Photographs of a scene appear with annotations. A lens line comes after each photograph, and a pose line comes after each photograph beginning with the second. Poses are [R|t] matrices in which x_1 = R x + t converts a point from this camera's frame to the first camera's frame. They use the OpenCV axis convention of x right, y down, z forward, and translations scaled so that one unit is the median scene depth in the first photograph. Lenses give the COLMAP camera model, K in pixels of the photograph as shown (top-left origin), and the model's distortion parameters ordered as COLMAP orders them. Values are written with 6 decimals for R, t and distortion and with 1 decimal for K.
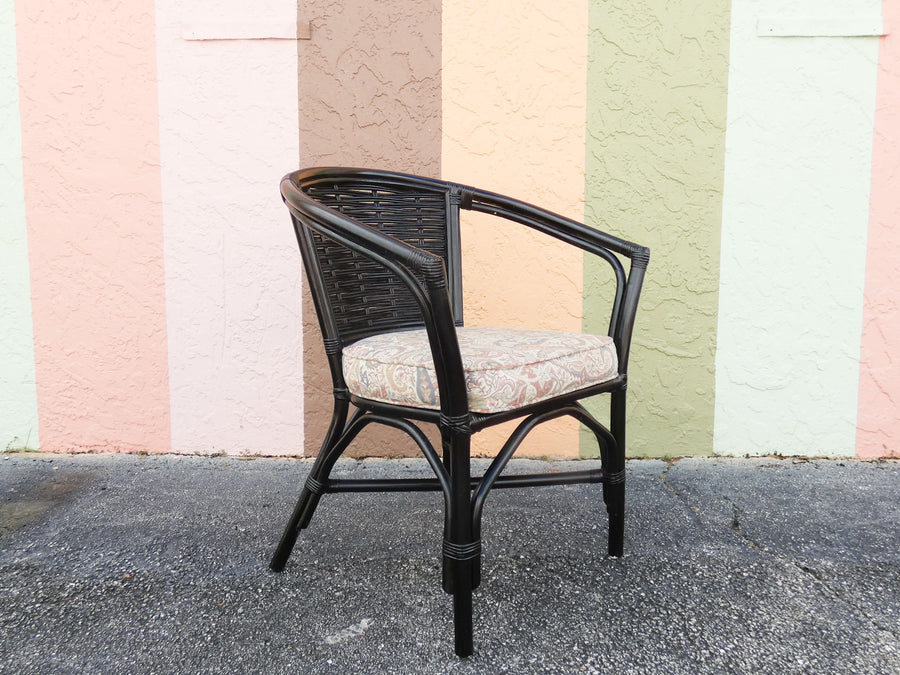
lens RADIAL K [[767.5, 0, 450.5], [0, 767.5, 336.4], [0, 0, 1]] dist [-0.006117, -0.004192]
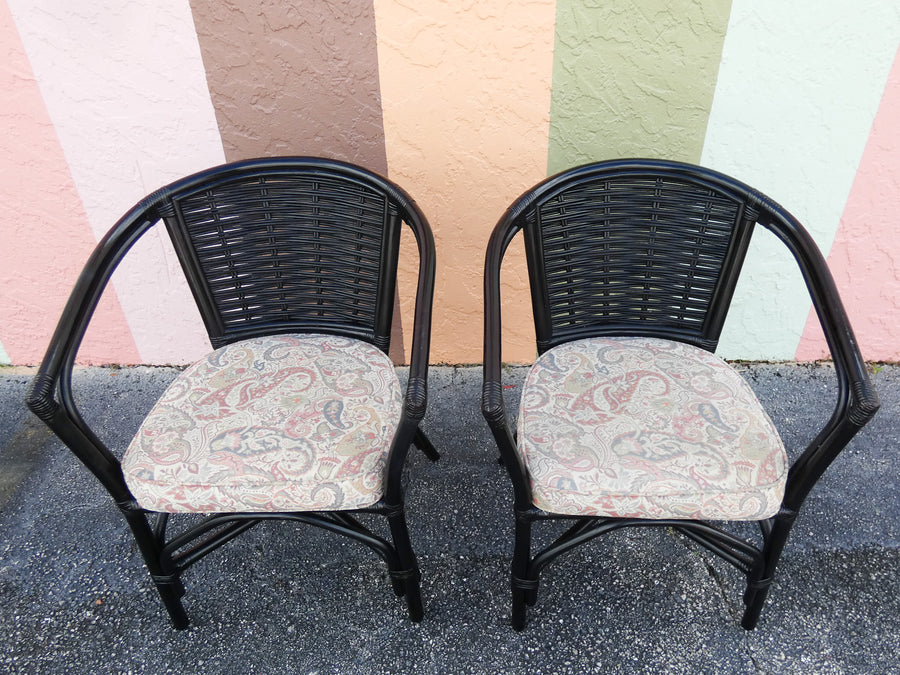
lens RADIAL K [[664.6, 0, 489.4], [0, 664.6, 355.6], [0, 0, 1]] dist [-0.002893, -0.007549]
pose [[0.999298, -0.018714, 0.032463, 0.078859], [0.000163, 0.868518, 0.495658, -0.323534], [-0.037470, -0.495305, 0.867911, 0.227178]]
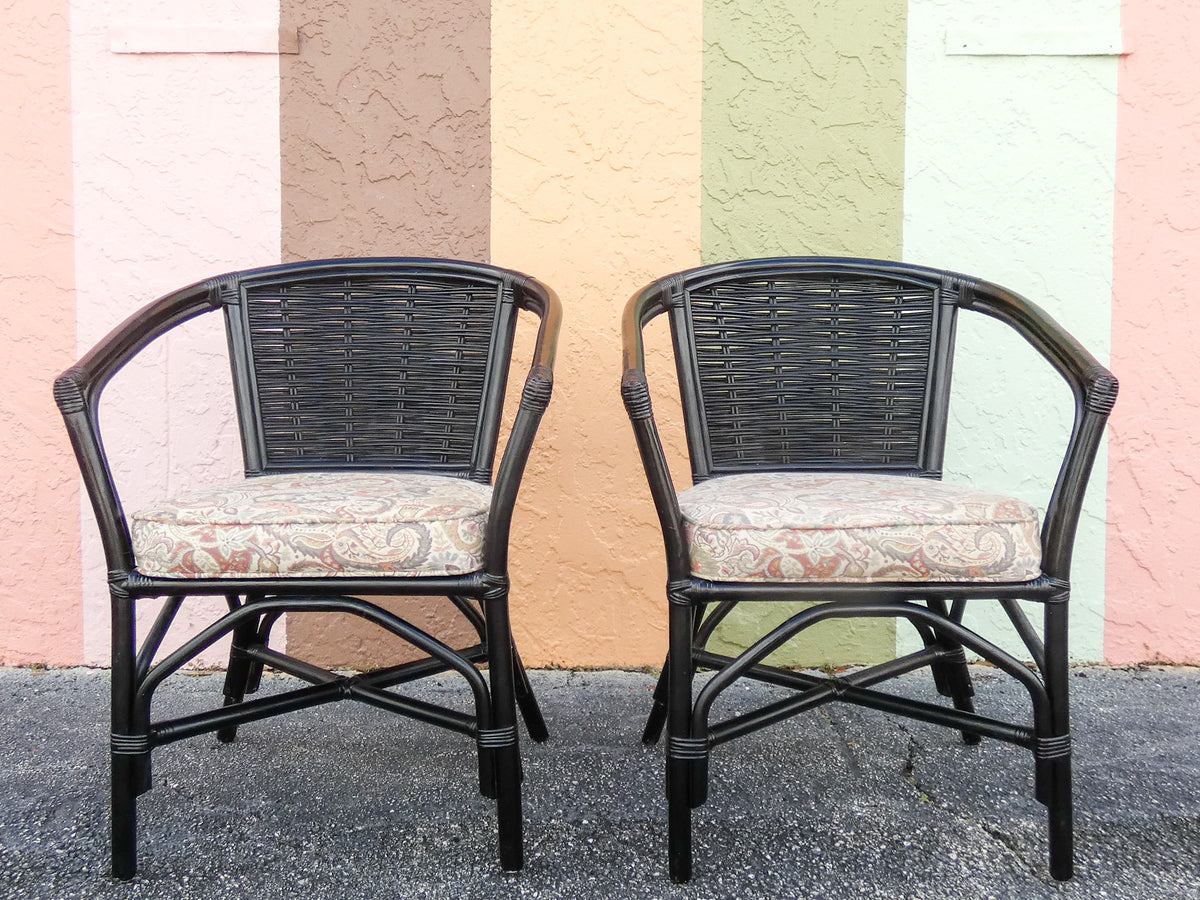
lens RADIAL K [[1186.4, 0, 612.5], [0, 1186.4, 402.3], [0, 0, 1]] dist [-0.006334, 0.000000]
pose [[0.999404, -0.001899, 0.034476, 0.060162], [0.003785, 0.998494, -0.054731, -0.018429], [-0.034320, 0.054829, 0.997906, -0.048496]]
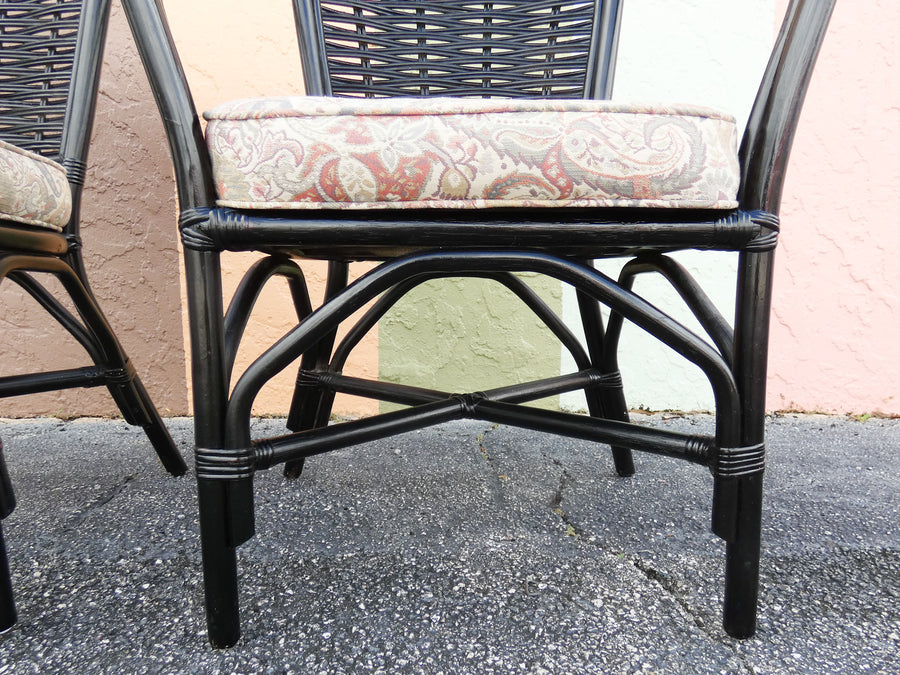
lens RADIAL K [[708.9, 0, 451.8], [0, 708.9, 377.9], [0, 0, 1]] dist [-0.003475, -0.006080]
pose [[0.996356, -0.001962, 0.085270, 0.193218], [-0.002689, 0.998516, 0.054390, 0.093123], [-0.085250, -0.054421, 0.994872, 0.353556]]
